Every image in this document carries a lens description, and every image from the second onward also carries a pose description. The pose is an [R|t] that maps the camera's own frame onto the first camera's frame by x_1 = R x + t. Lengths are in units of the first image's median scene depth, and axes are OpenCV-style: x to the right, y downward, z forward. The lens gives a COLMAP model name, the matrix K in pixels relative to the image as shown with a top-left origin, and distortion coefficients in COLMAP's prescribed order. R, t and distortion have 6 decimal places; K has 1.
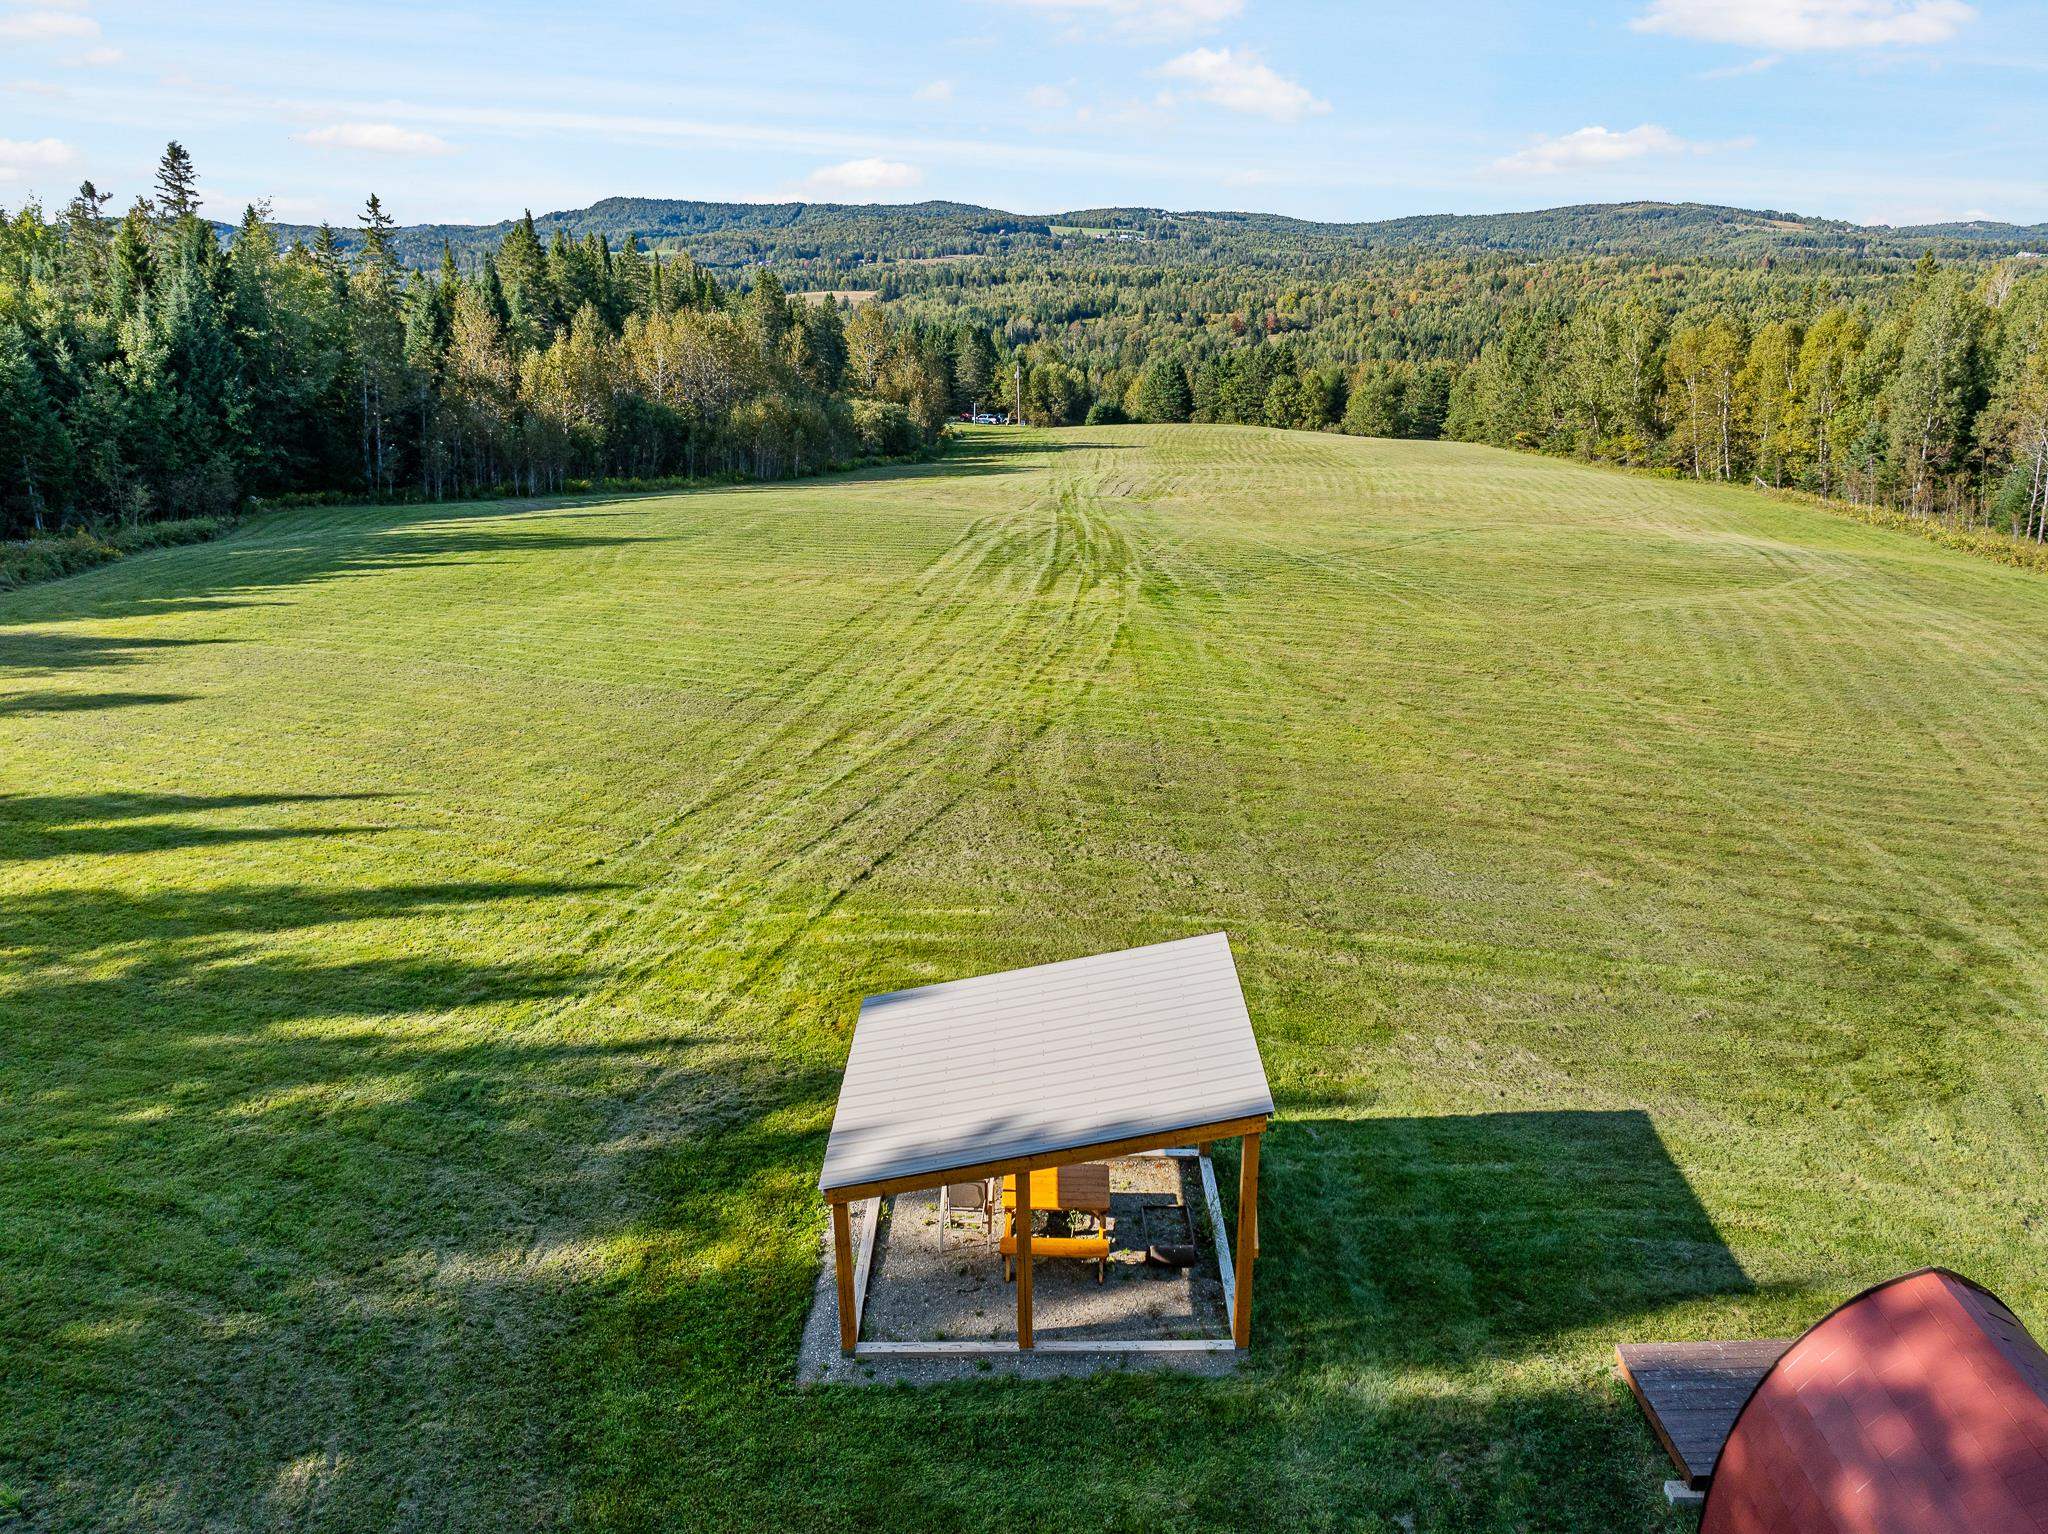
lens RADIAL K [[1389.6, 0, 1056.9], [0, 1389.6, 776.8], [0, 0, 1]] dist [-0.033815, -0.003373]
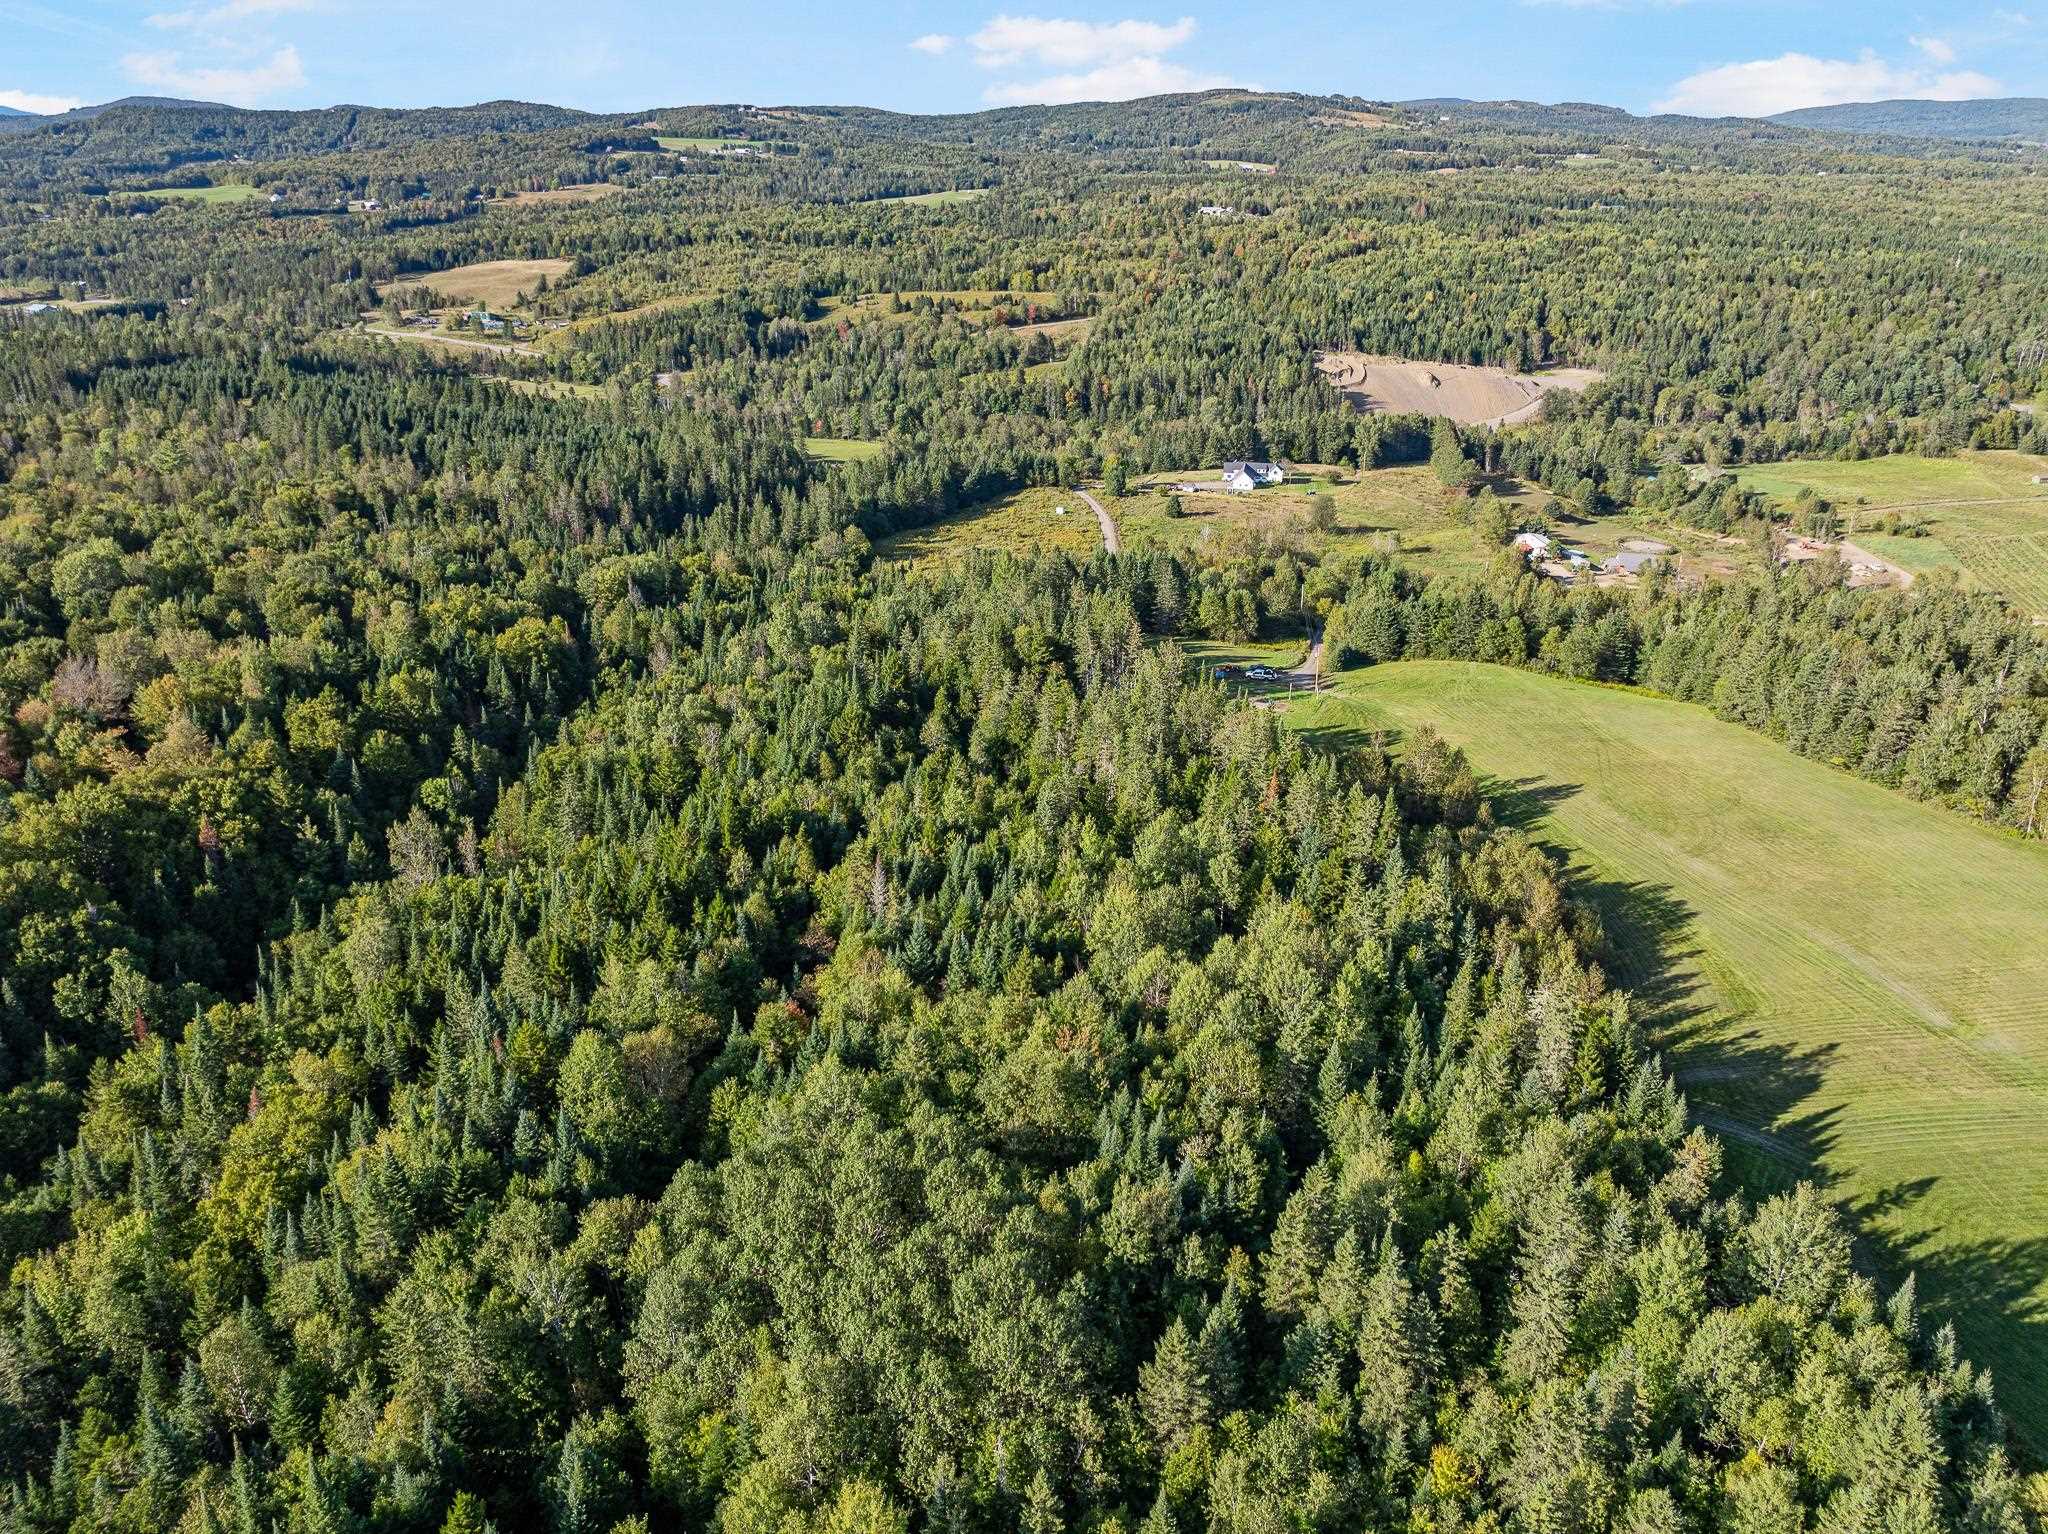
lens RADIAL K [[1442.0, 0, 1023.7], [0, 1442.0, 734.1], [0, 0, 1]] dist [-0.053529, 0.023420]
pose [[0.964030, -0.109799, 0.242056, -0.470729], [0.099796, 0.993582, 0.053242, -0.254103], [-0.246349, -0.027171, 0.968800, -0.111894]]
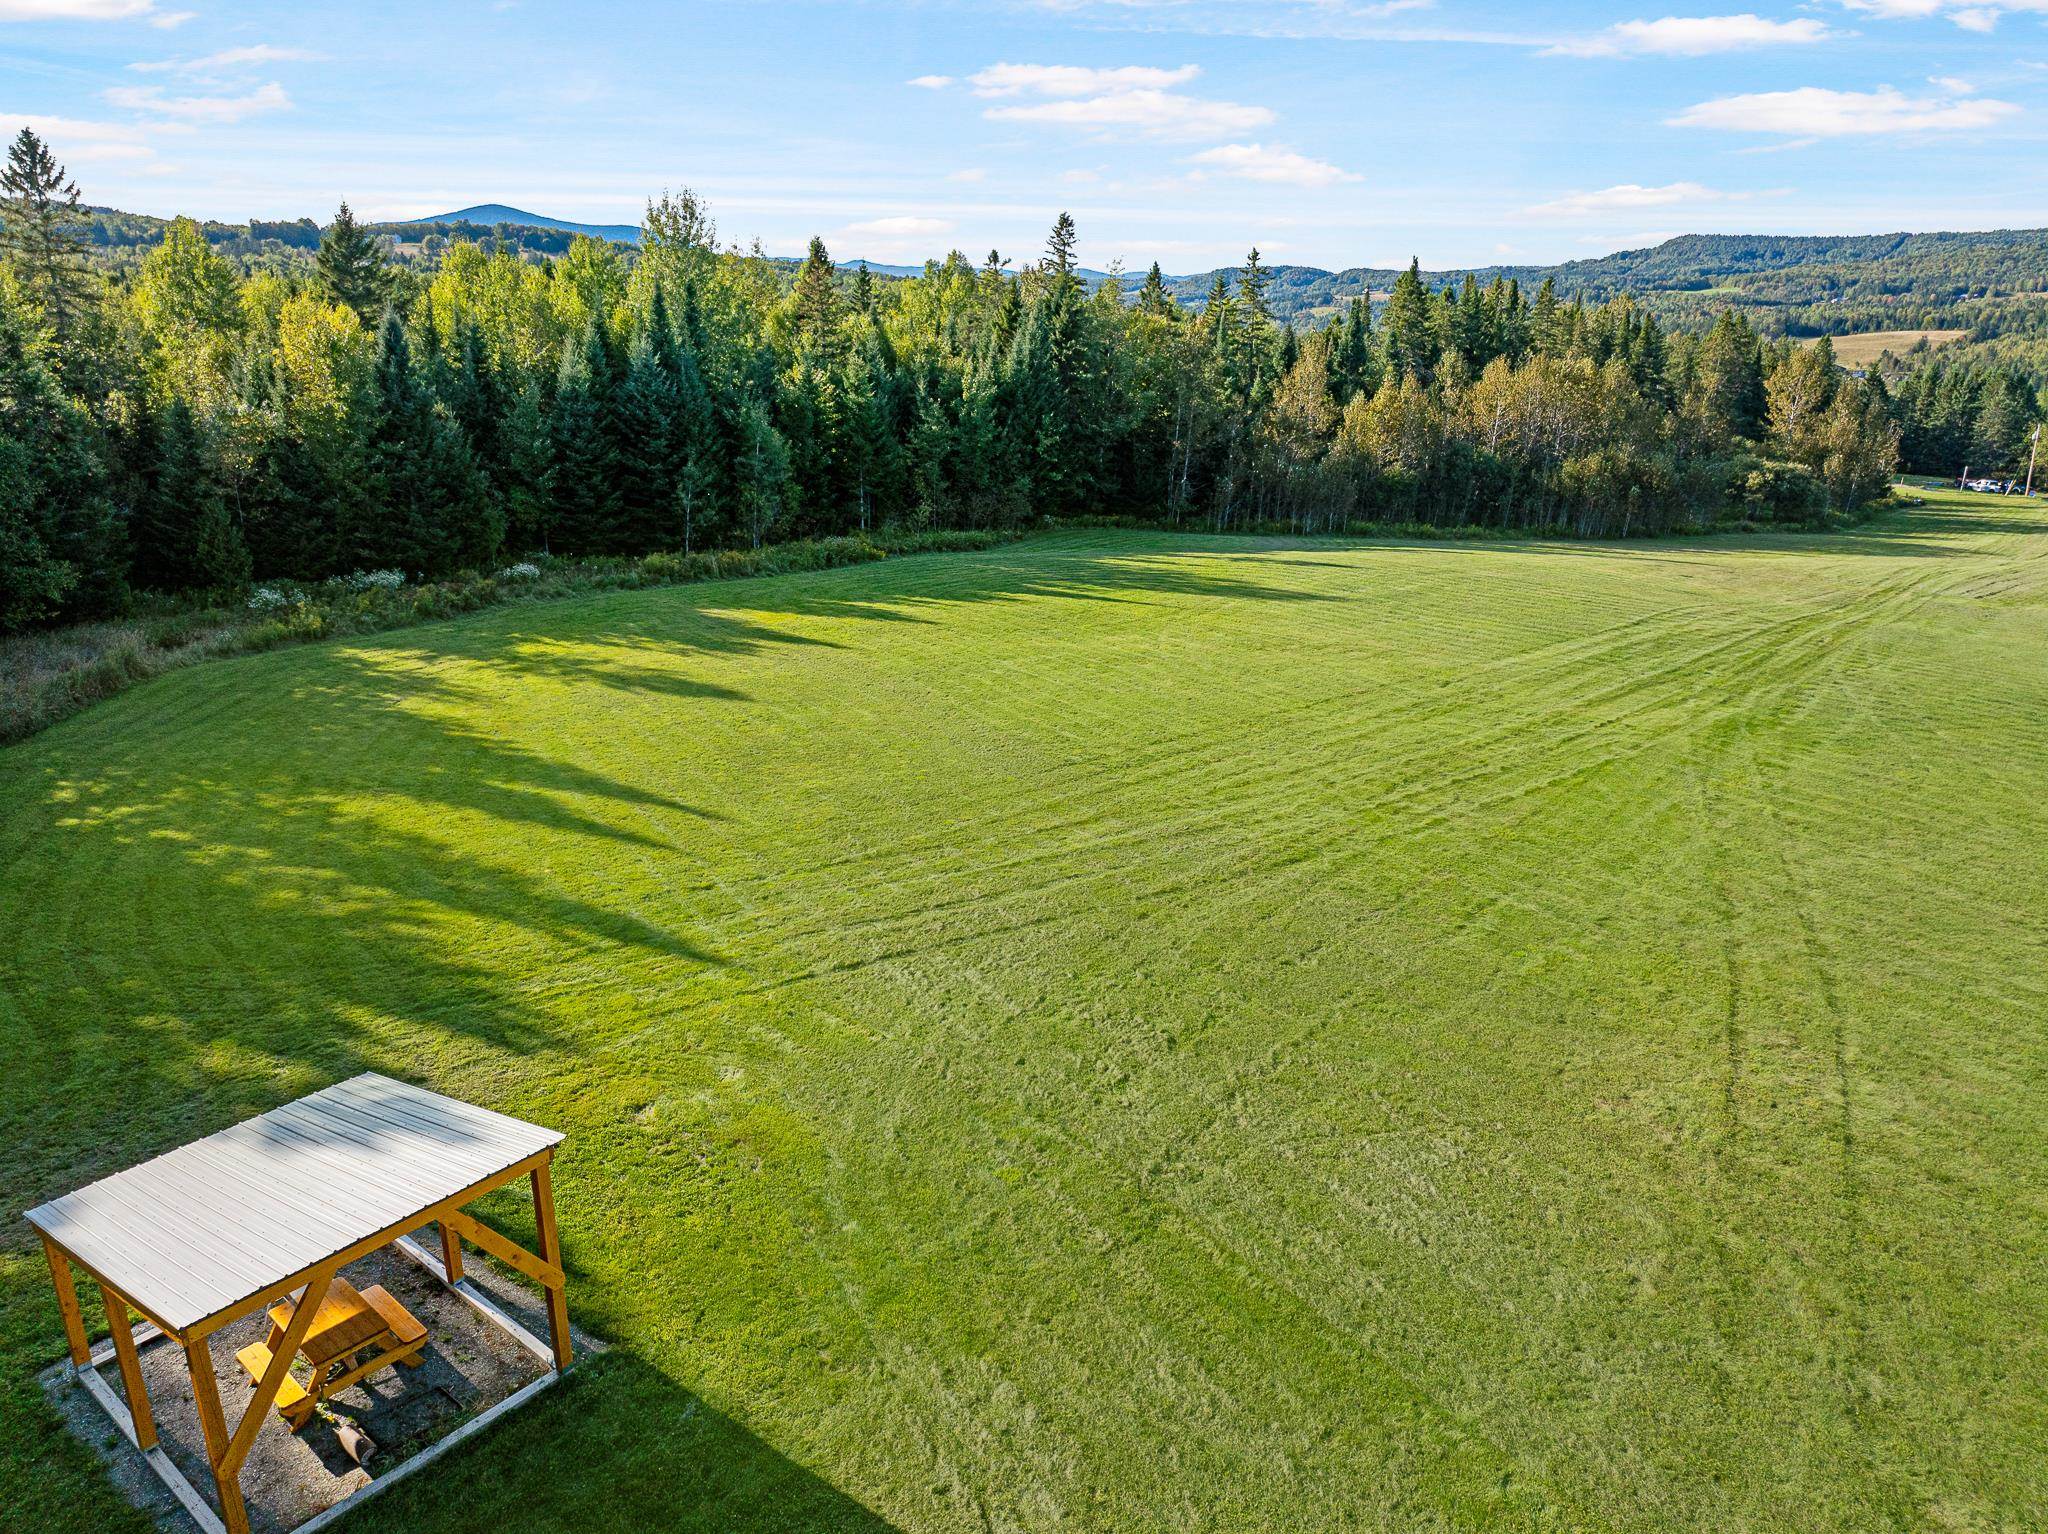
lens RADIAL K [[1396.2, 0, 1048.1], [0, 1396.2, 759.7], [0, 0, 1]] dist [-0.037188, 0.005220]
pose [[0.762901, 0.176575, -0.621935, 0.050610], [-0.200091, 0.979236, 0.032574, -0.011705], [0.614773, 0.099593, 0.782391, 0.028773]]
